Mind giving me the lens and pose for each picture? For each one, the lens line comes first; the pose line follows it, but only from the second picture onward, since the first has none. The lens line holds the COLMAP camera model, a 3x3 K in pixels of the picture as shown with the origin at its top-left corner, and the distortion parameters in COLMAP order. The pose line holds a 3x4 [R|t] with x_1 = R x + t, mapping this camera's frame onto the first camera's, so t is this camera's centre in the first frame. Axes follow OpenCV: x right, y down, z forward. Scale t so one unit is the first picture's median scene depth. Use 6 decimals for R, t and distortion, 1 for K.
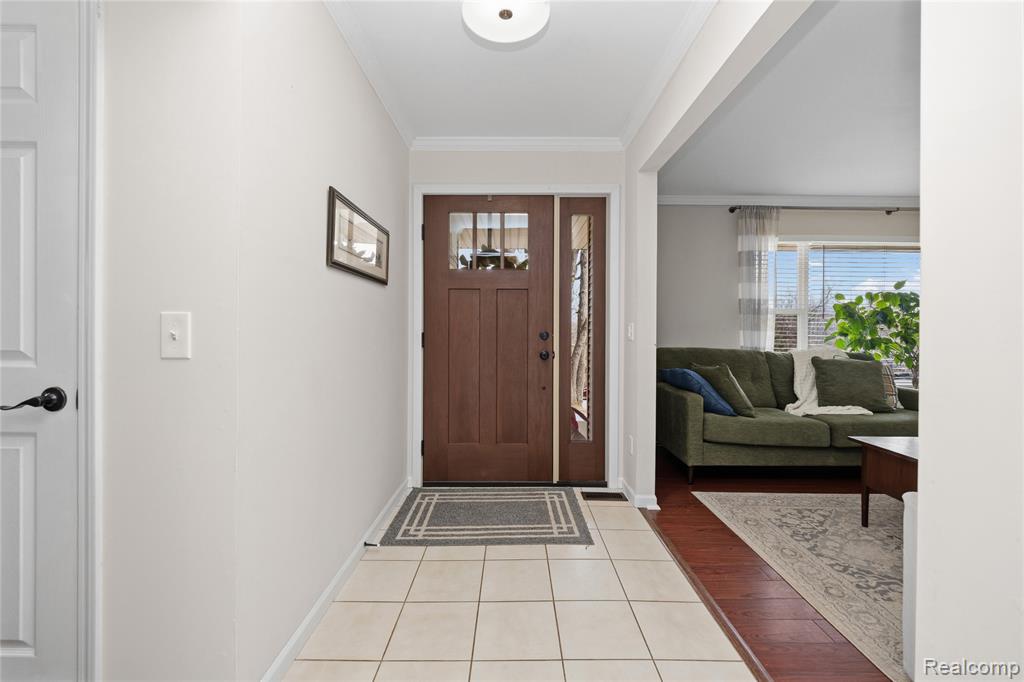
lens RADIAL K [[432.8, 0, 513.1], [0, 432.8, 336.6], [0, 0, 1]] dist [-0.001632, -0.000017]
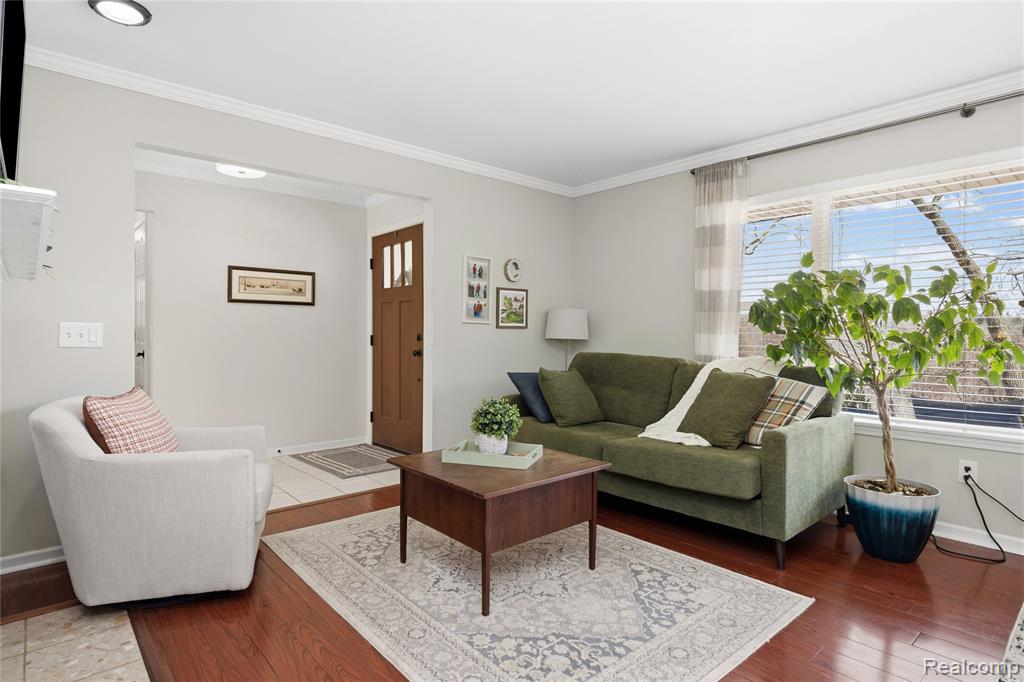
lens RADIAL K [[553.6, 0, 509.8], [0, 553.6, 338.9], [0, 0, 1]] dist [0.007392, 0.000471]
pose [[-0.671435, -0.020315, 0.740785, 0.155843], [-0.001992, 0.999670, 0.025609, -0.029418], [-0.741061, 0.015720, -0.671254, 1.689326]]
